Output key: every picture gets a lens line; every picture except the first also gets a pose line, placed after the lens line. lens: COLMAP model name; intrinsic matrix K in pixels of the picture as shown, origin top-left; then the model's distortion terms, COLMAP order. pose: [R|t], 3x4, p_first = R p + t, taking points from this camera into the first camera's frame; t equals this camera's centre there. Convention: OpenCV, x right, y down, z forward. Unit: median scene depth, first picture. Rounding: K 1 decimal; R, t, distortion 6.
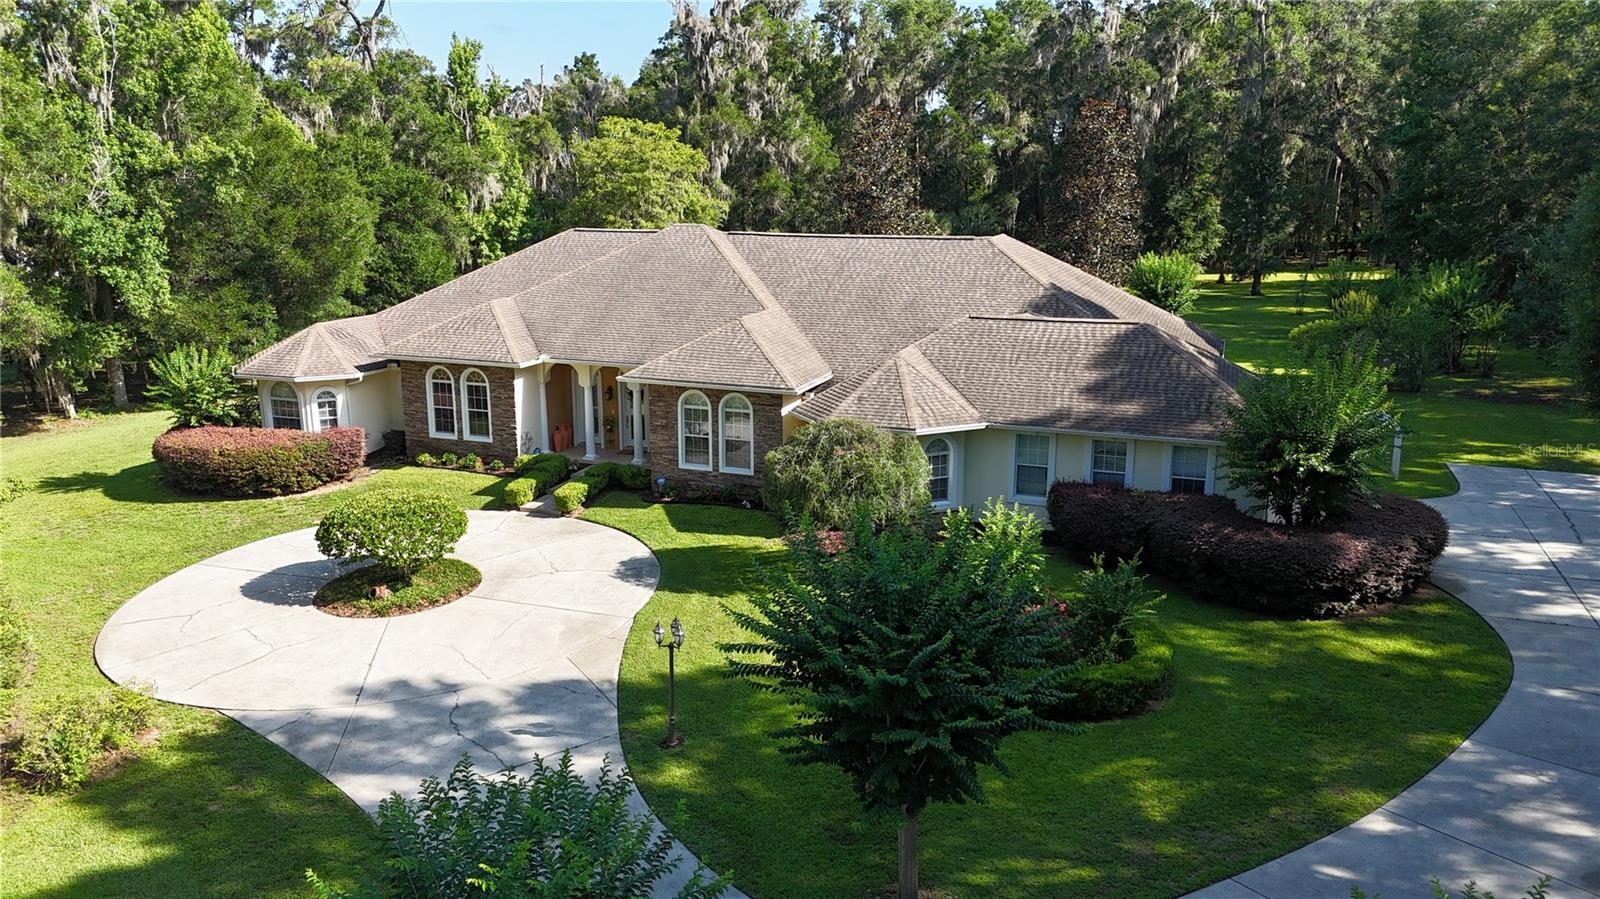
lens RADIAL K [[1176.3, 0, 805.8], [0, 1176.3, 449.8], [0, 0, 1]] dist [0.069026, -0.060681]
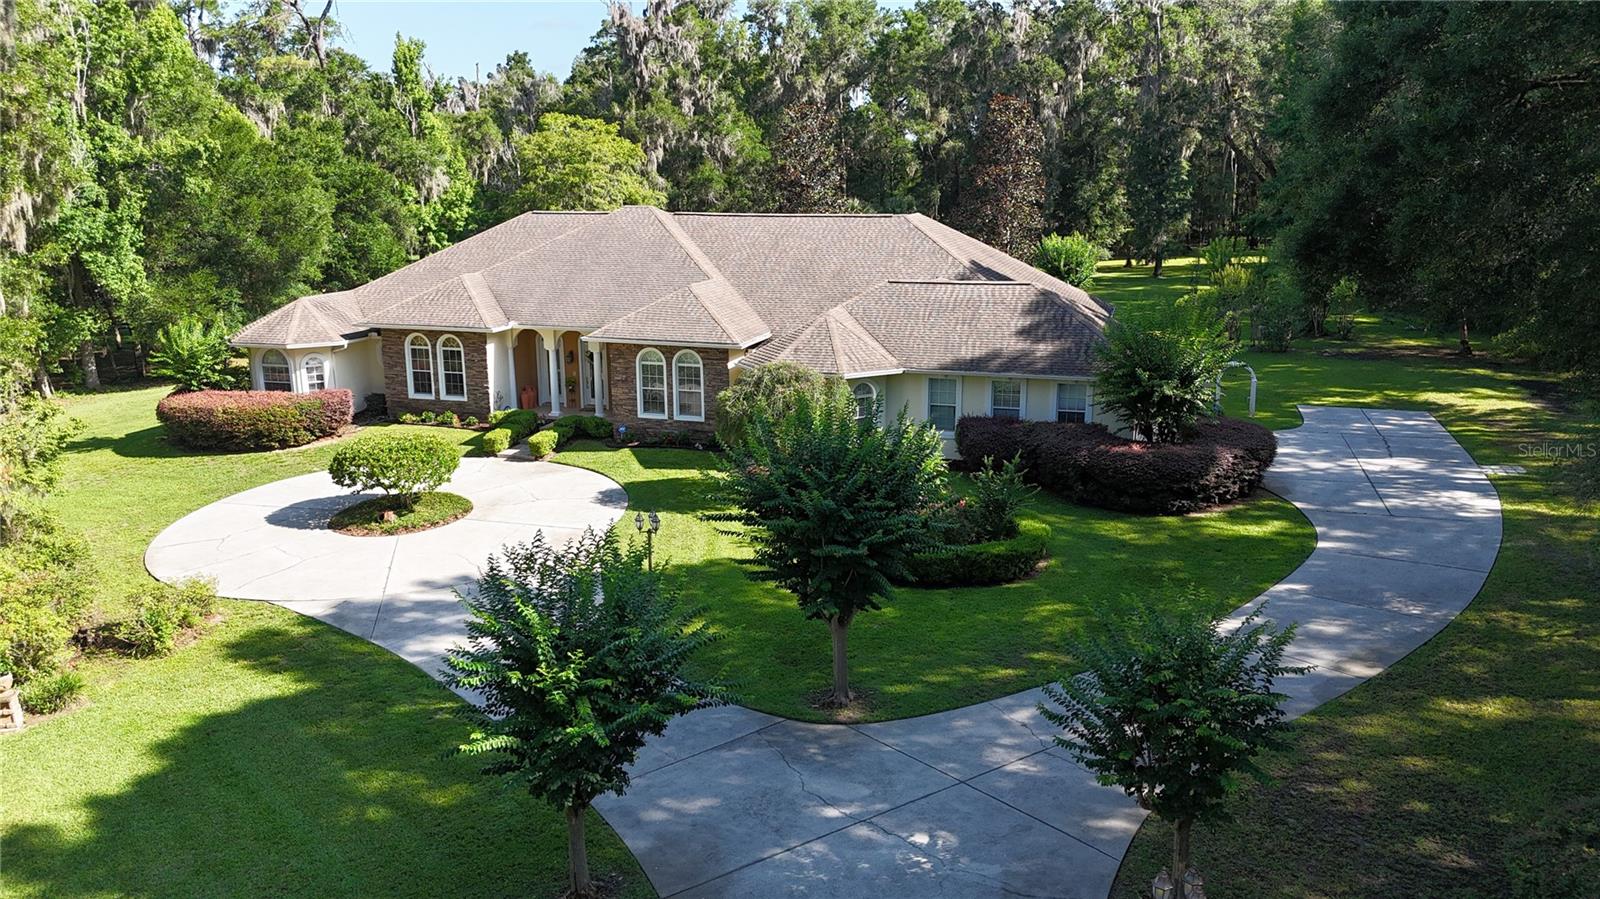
lens RADIAL K [[1176.3, 0, 804.8], [0, 1176.3, 452.8], [0, 0, 1]] dist [0.069026, -0.060681]
pose [[0.998269, -0.019533, 0.055467, -0.009284], [0.019334, 0.999805, 0.004112, 0.043272], [-0.055537, -0.003033, 0.998452, -0.132564]]
